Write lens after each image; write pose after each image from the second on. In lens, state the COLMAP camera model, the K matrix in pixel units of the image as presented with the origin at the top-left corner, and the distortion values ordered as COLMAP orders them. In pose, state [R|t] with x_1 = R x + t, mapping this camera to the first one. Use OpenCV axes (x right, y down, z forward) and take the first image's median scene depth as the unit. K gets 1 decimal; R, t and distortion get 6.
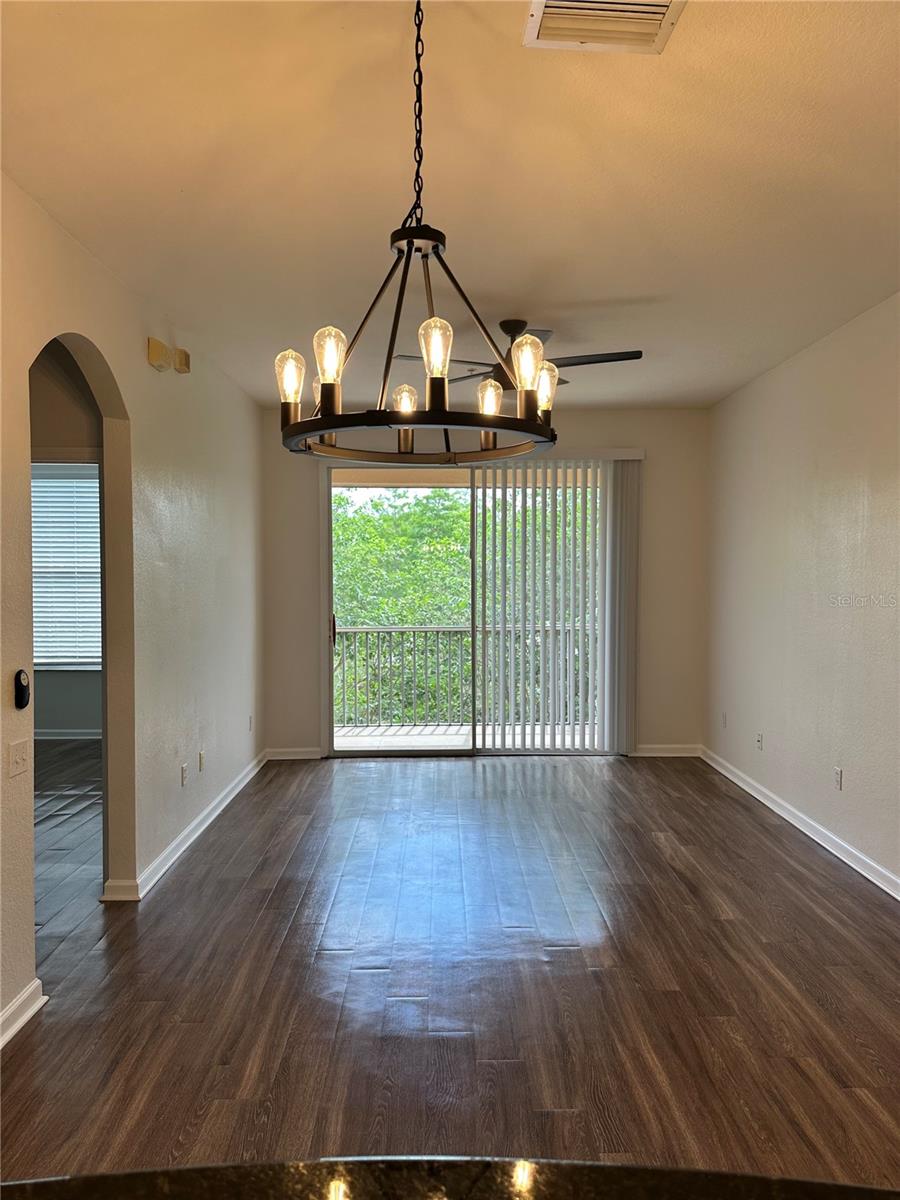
lens RADIAL K [[862.4, 0, 448.2], [0, 862.4, 597.3], [0, 0, 1]] dist [0.090365, -0.088609]
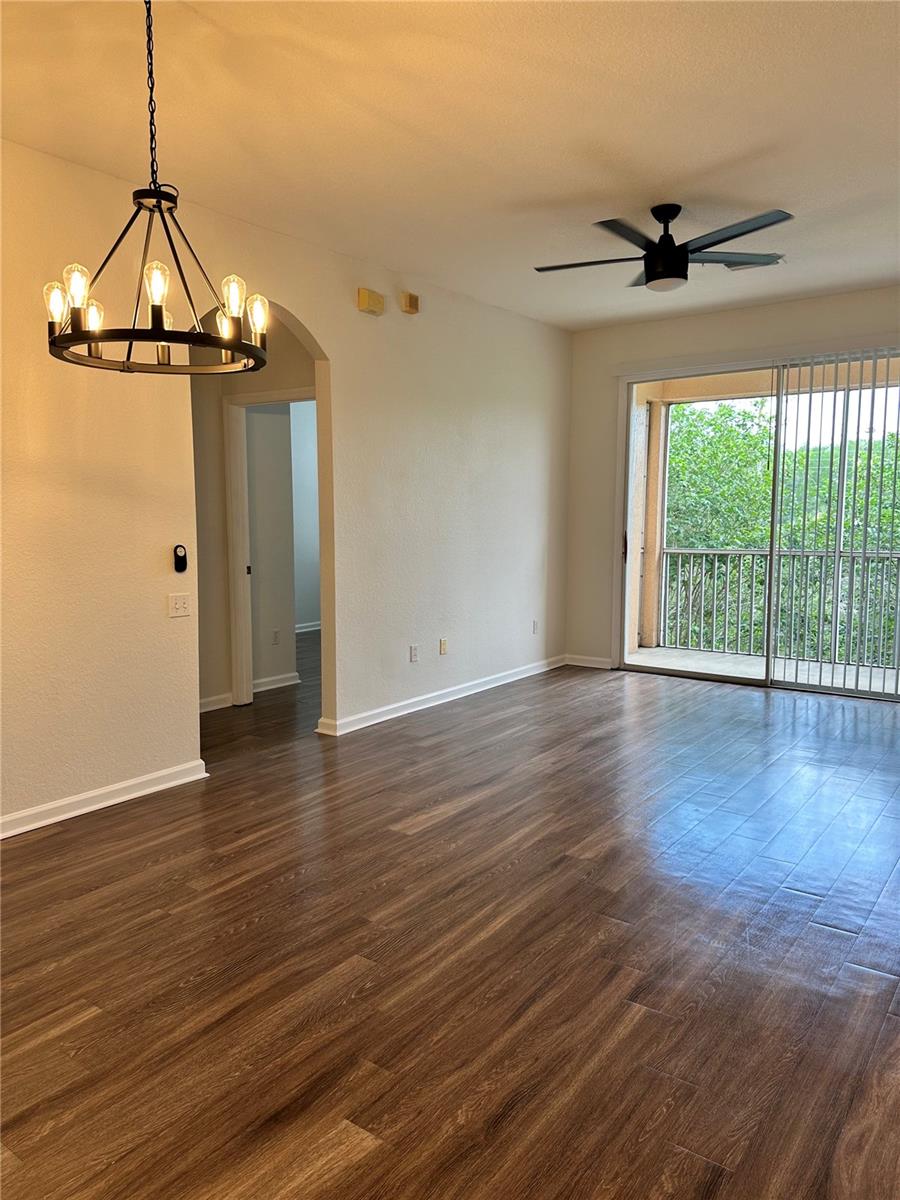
lens RADIAL K [[862.4, 0, 448.2], [0, 862.4, 597.3], [0, 0, 1]] dist [0.090365, -0.088609]
pose [[0.788618, 0.064795, -0.611460, 0.784012], [-0.020234, 0.996628, 0.079514, 0.049040], [0.614551, -0.050335, 0.787270, 0.147269]]
